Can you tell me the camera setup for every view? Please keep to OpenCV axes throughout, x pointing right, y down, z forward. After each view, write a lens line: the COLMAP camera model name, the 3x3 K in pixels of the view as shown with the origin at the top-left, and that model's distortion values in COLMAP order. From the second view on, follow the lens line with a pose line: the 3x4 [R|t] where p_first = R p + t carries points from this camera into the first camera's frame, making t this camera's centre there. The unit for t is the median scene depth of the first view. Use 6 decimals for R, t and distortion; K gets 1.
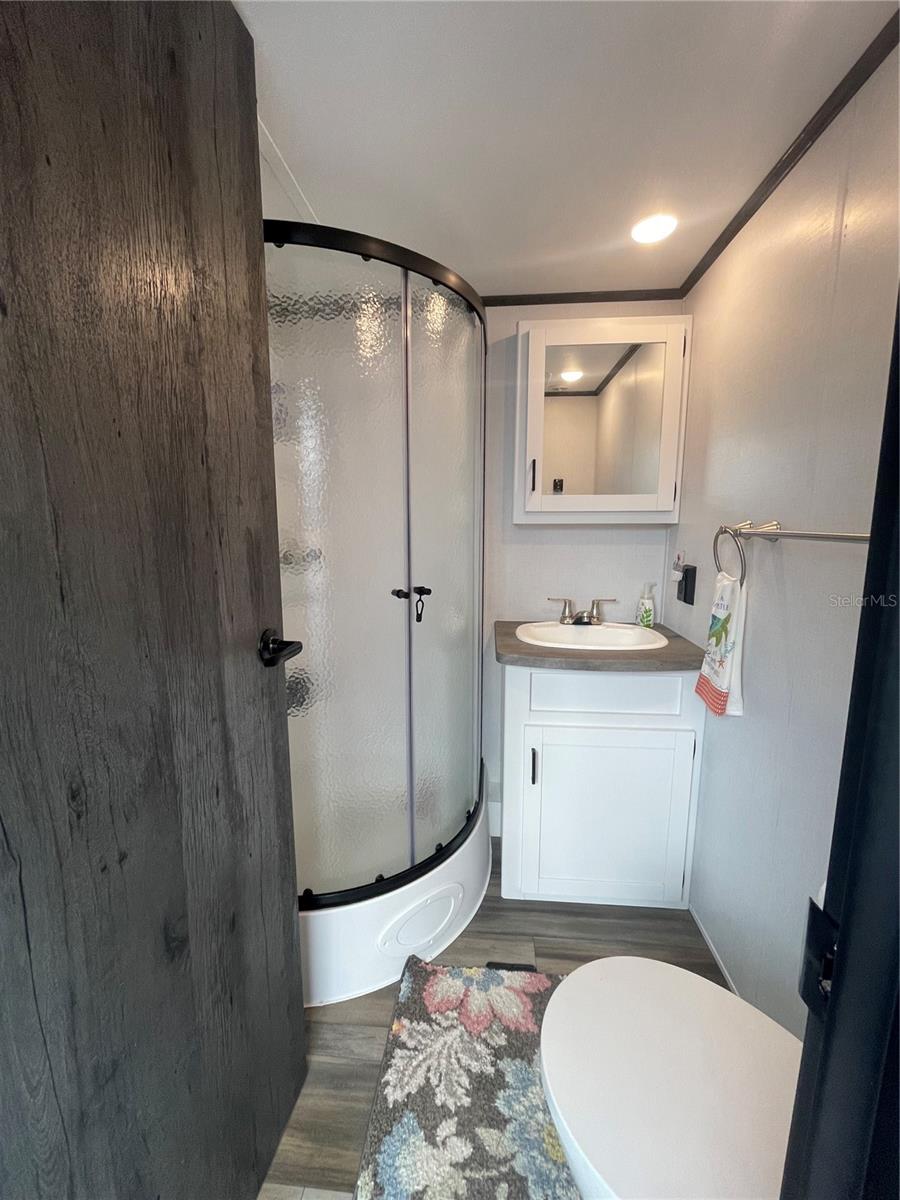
lens RADIAL K [[482.7, 0, 445.0], [0, 482.7, 599.5], [0, 0, 1]] dist [-0.007134, 0.000887]
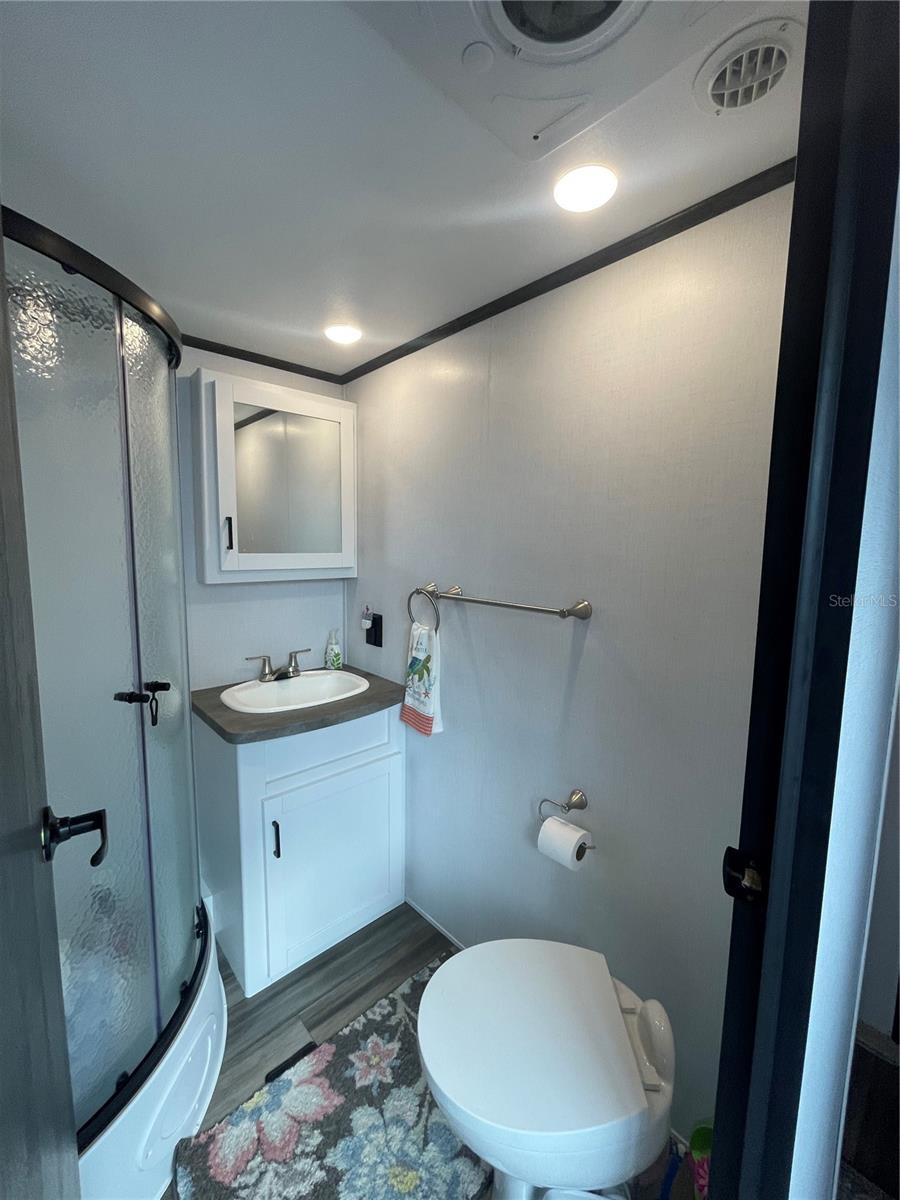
lens RADIAL K [[482.7, 0, 450.3], [0, 482.7, 600.5], [0, 0, 1]] dist [-0.007134, 0.000887]
pose [[0.670651, -0.074814, 0.737990, -0.284318], [0.103639, 0.994593, 0.006645, -0.109231], [-0.734497, 0.072028, 0.674779, 0.073389]]
